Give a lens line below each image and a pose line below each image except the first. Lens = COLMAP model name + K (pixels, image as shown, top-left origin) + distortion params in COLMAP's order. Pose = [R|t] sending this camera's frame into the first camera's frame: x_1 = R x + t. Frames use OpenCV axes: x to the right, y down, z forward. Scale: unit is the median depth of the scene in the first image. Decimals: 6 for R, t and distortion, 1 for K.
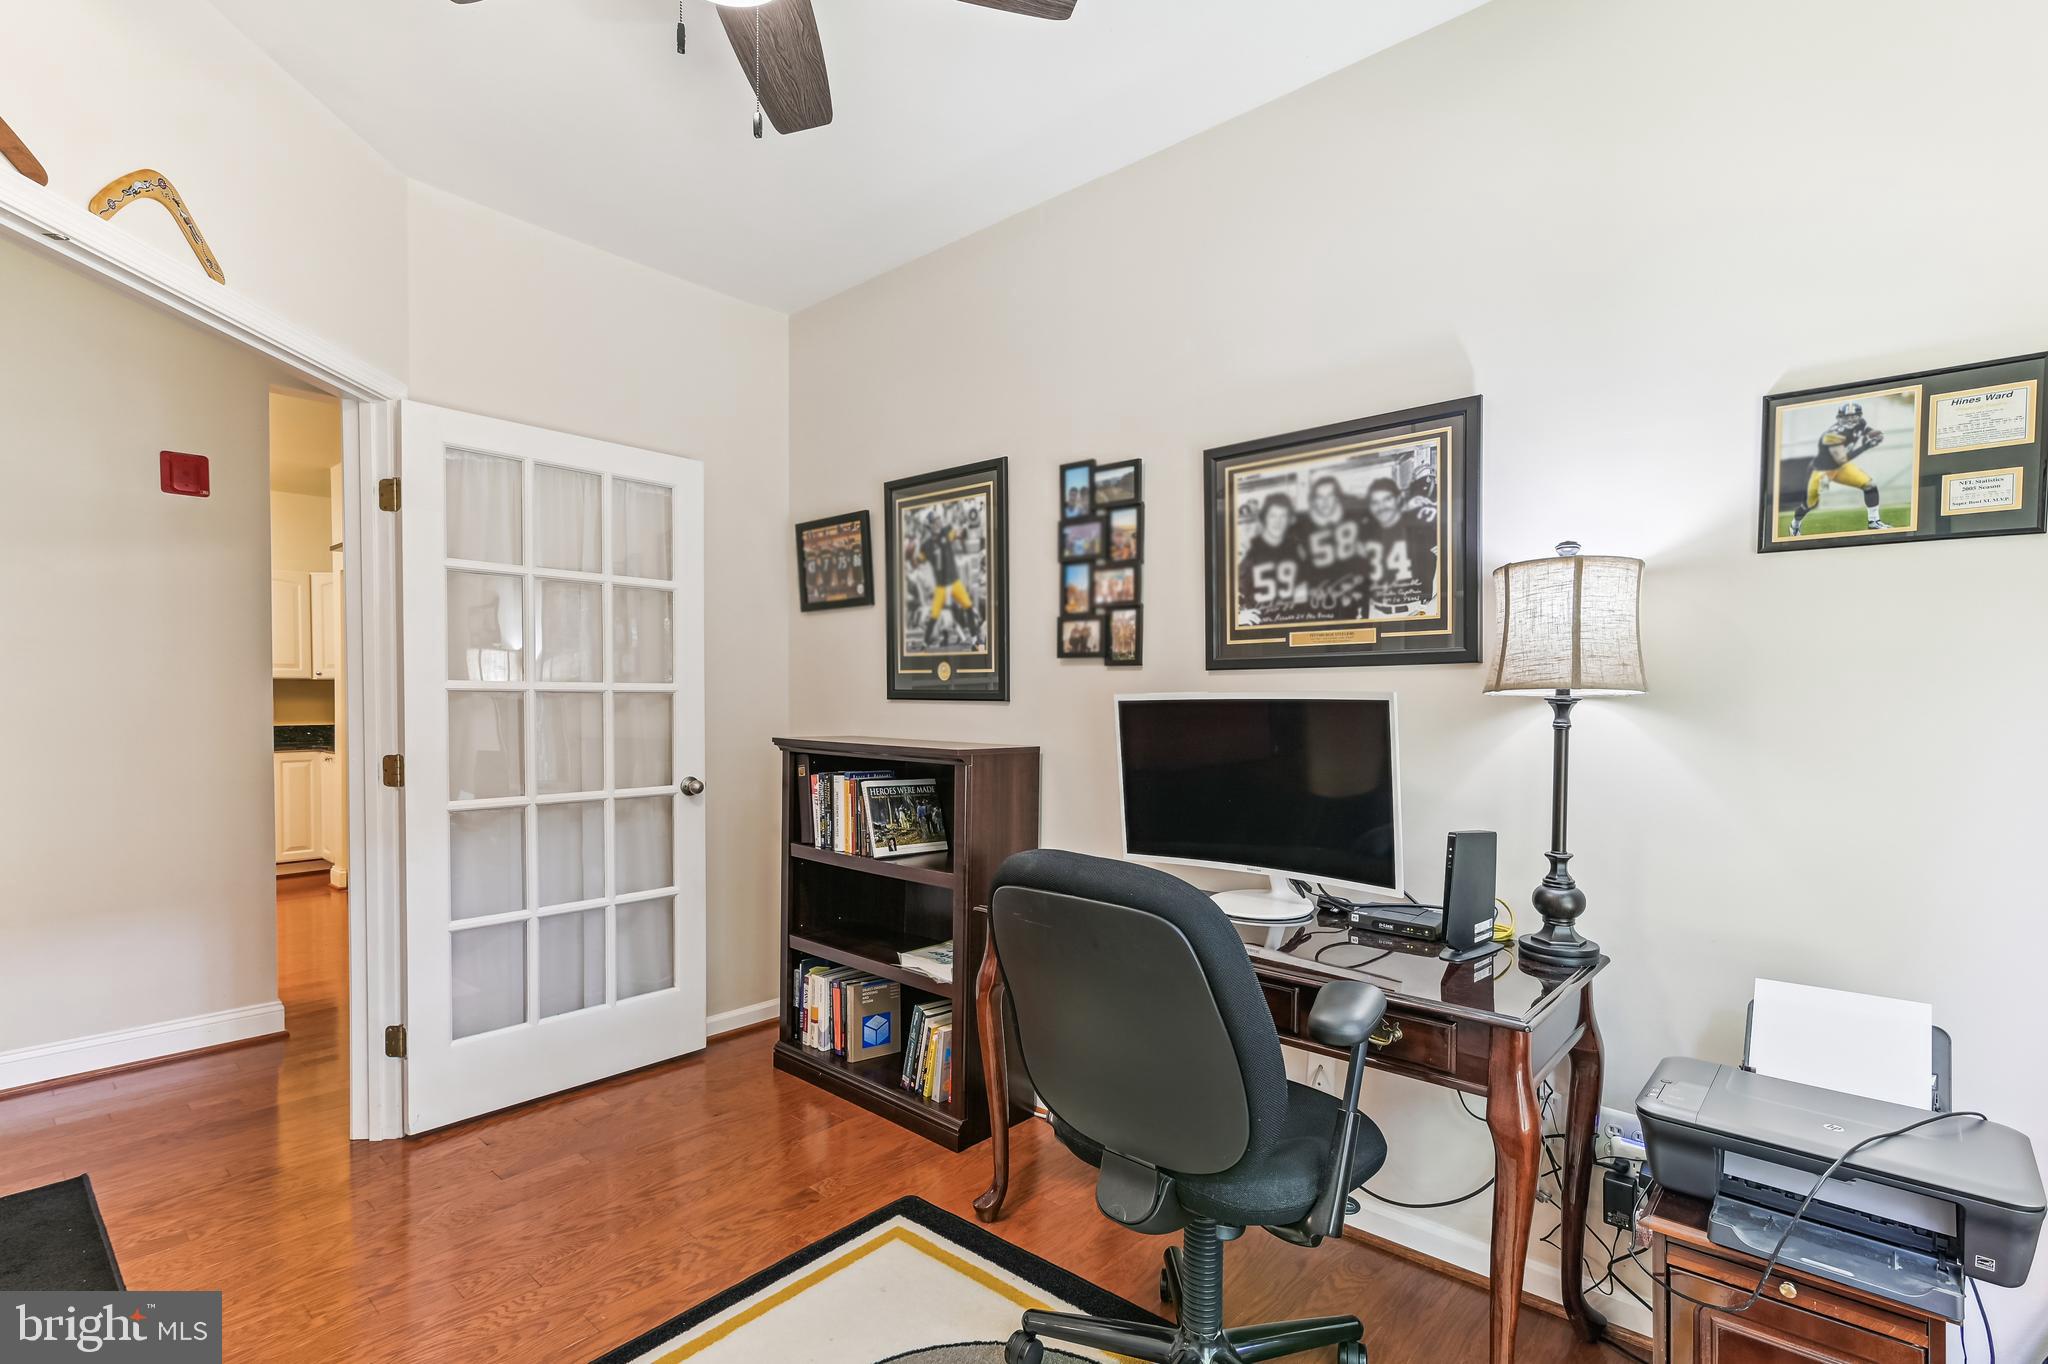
lens RADIAL K [[948.8, 0, 1026.3], [0, 948.8, 724.0], [0, 0, 1]] dist [0.000273, 0.000615]
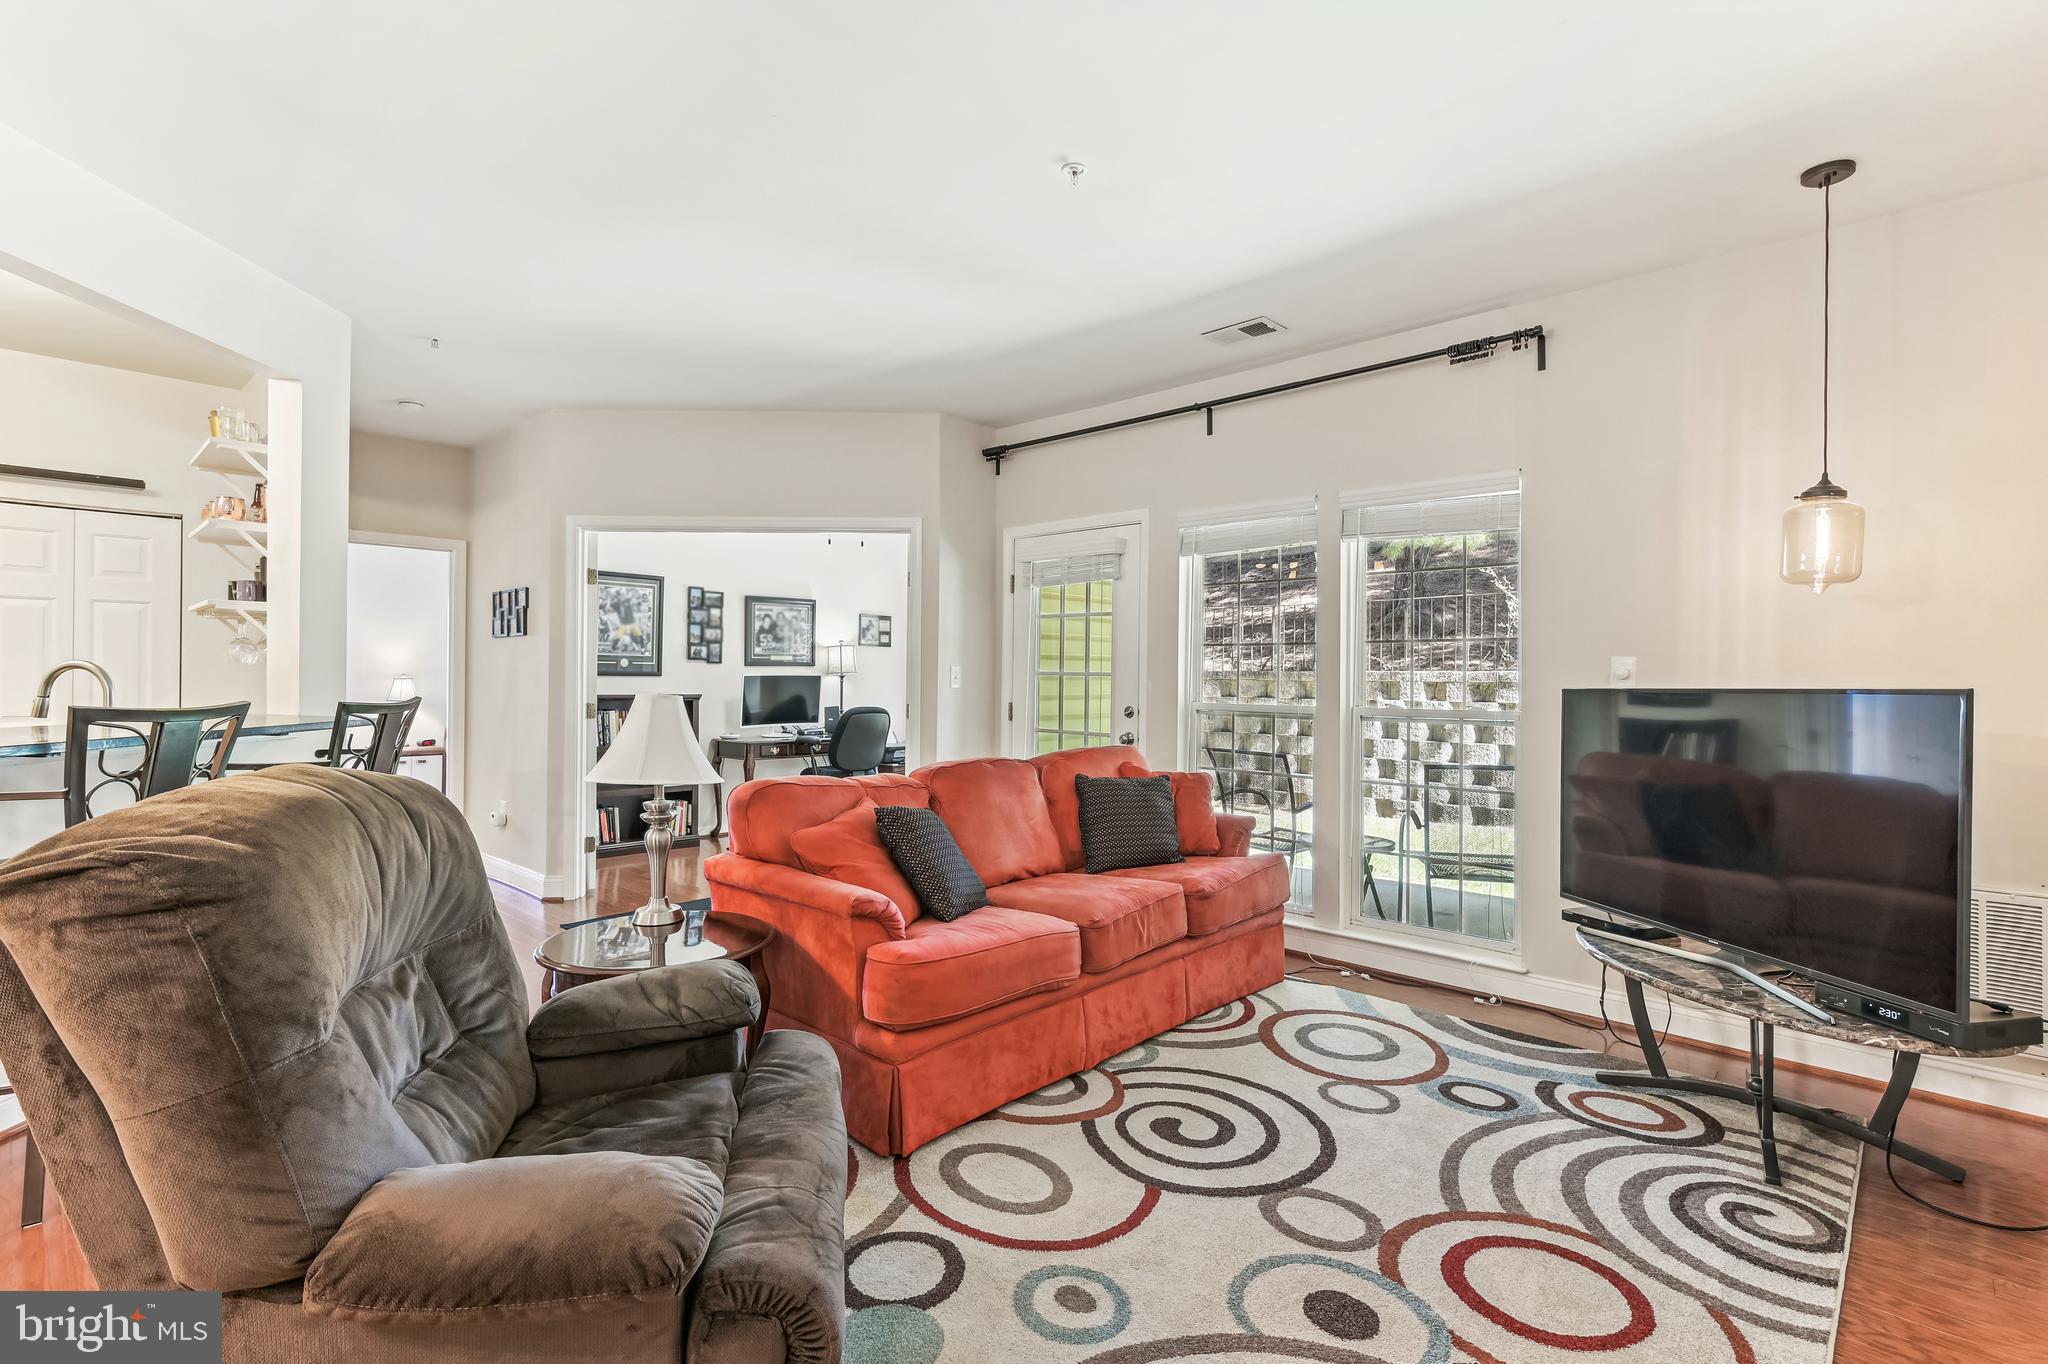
lens RADIAL K [[957.9, 0, 1014.9], [0, 957.9, 673.0], [0, 0, 1]] dist [0.002032, 0.000989]
pose [[0.047081, 0.001239, 0.998890, -2.363082], [0.022873, 0.999736, -0.002318, -0.005754], [-0.998629, 0.022956, 0.047040, -0.015677]]
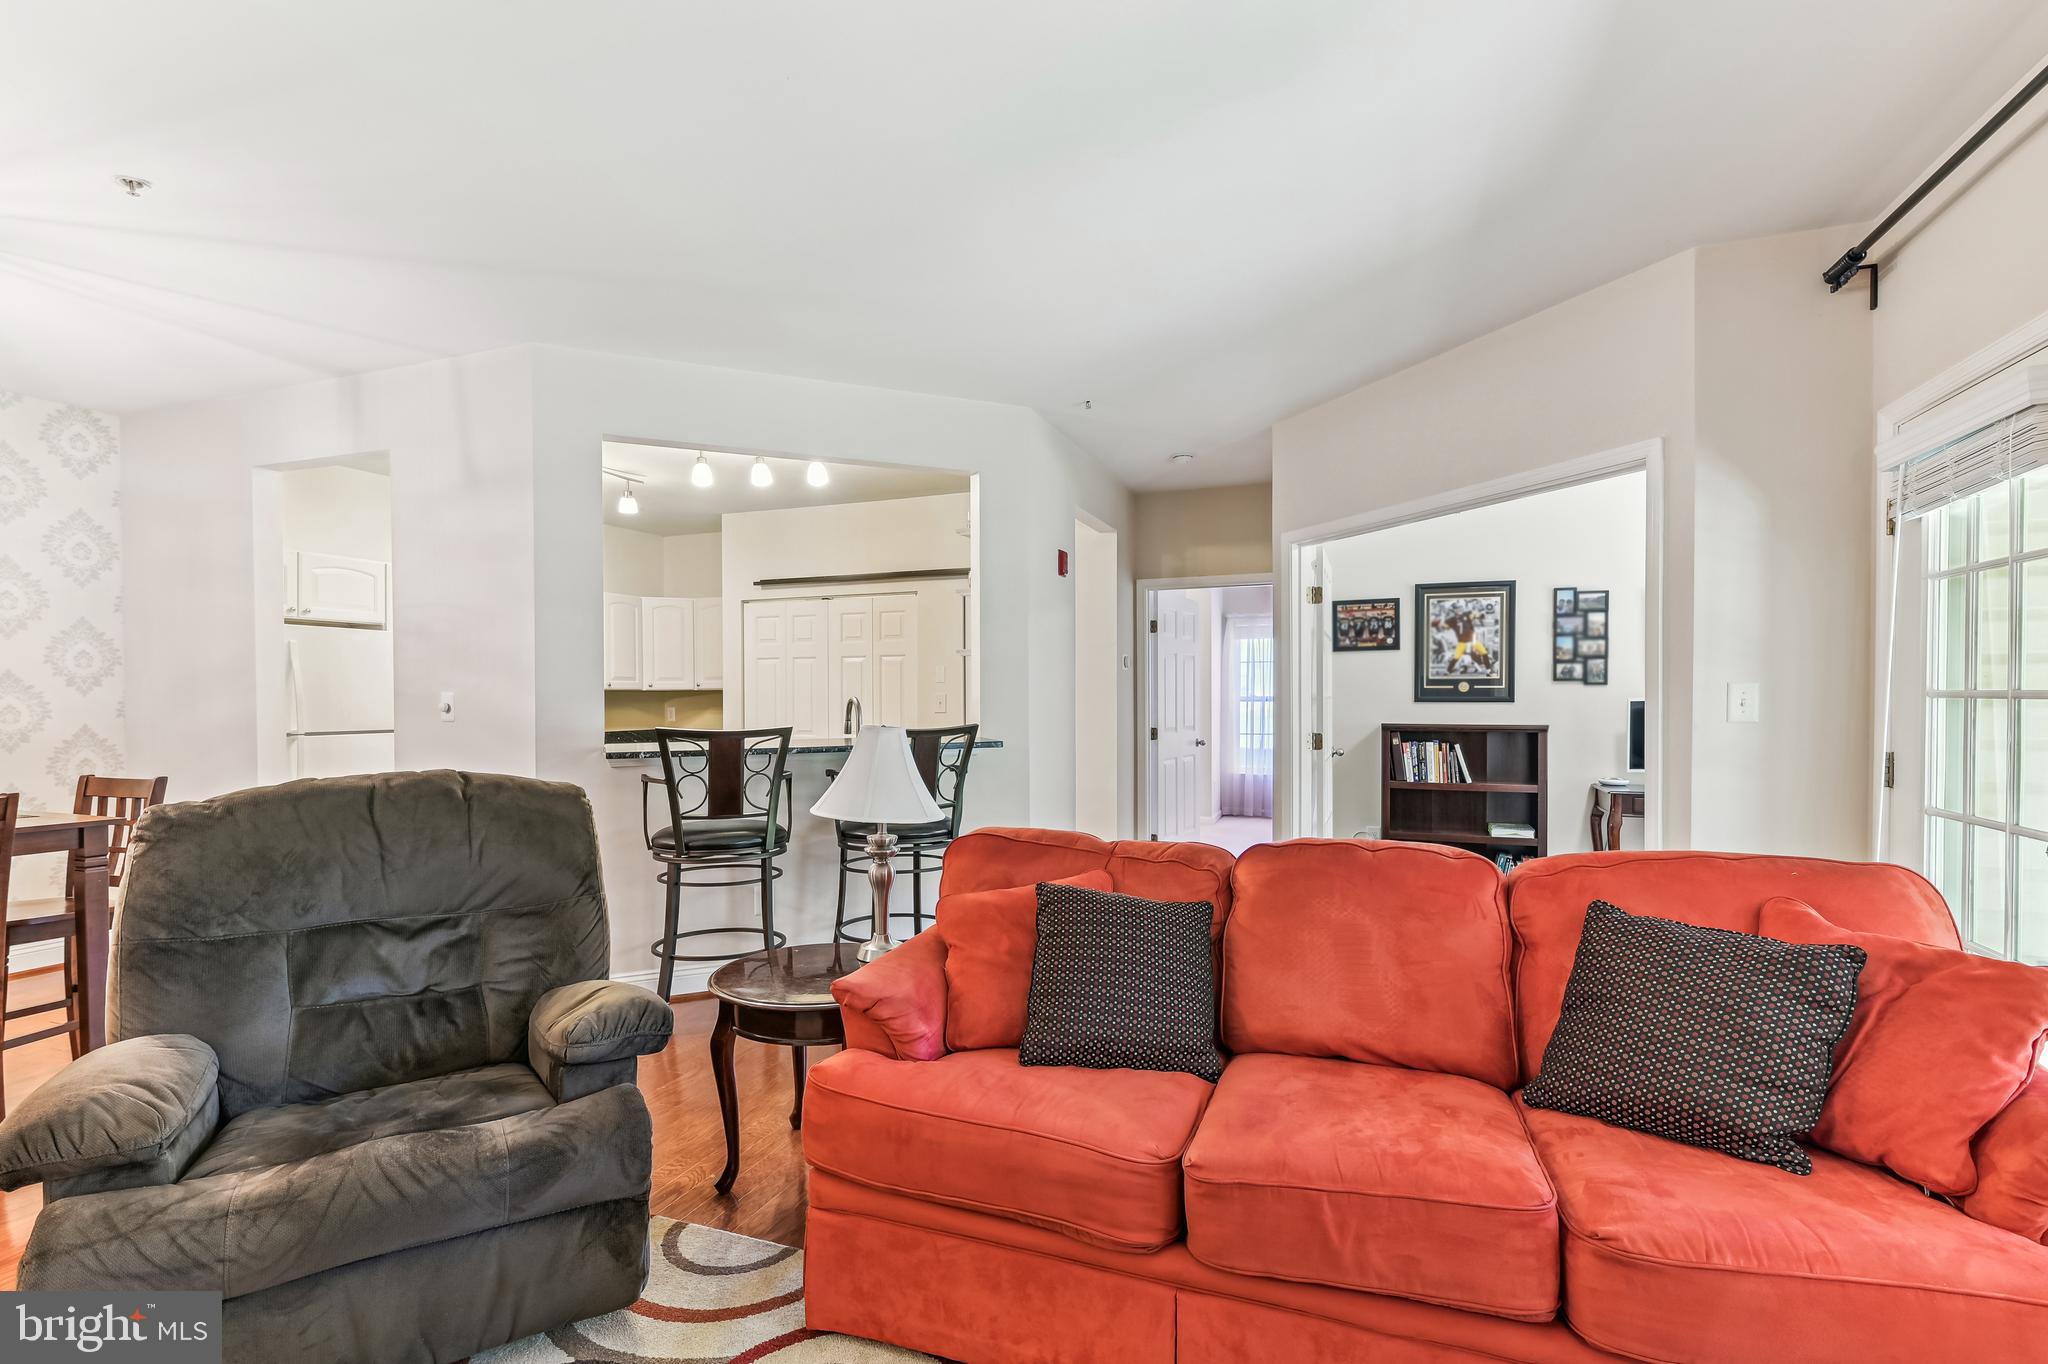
lens RADIAL K [[952.8, 0, 1019.3], [0, 952.8, 708.8], [0, 0, 1]] dist [0.004119, 0.000566]
pose [[0.940607, -0.009466, 0.339366, -1.632136], [0.016344, 0.999715, -0.017414, 0.007334], [-0.339104, 0.021926, 0.940493, -0.512488]]
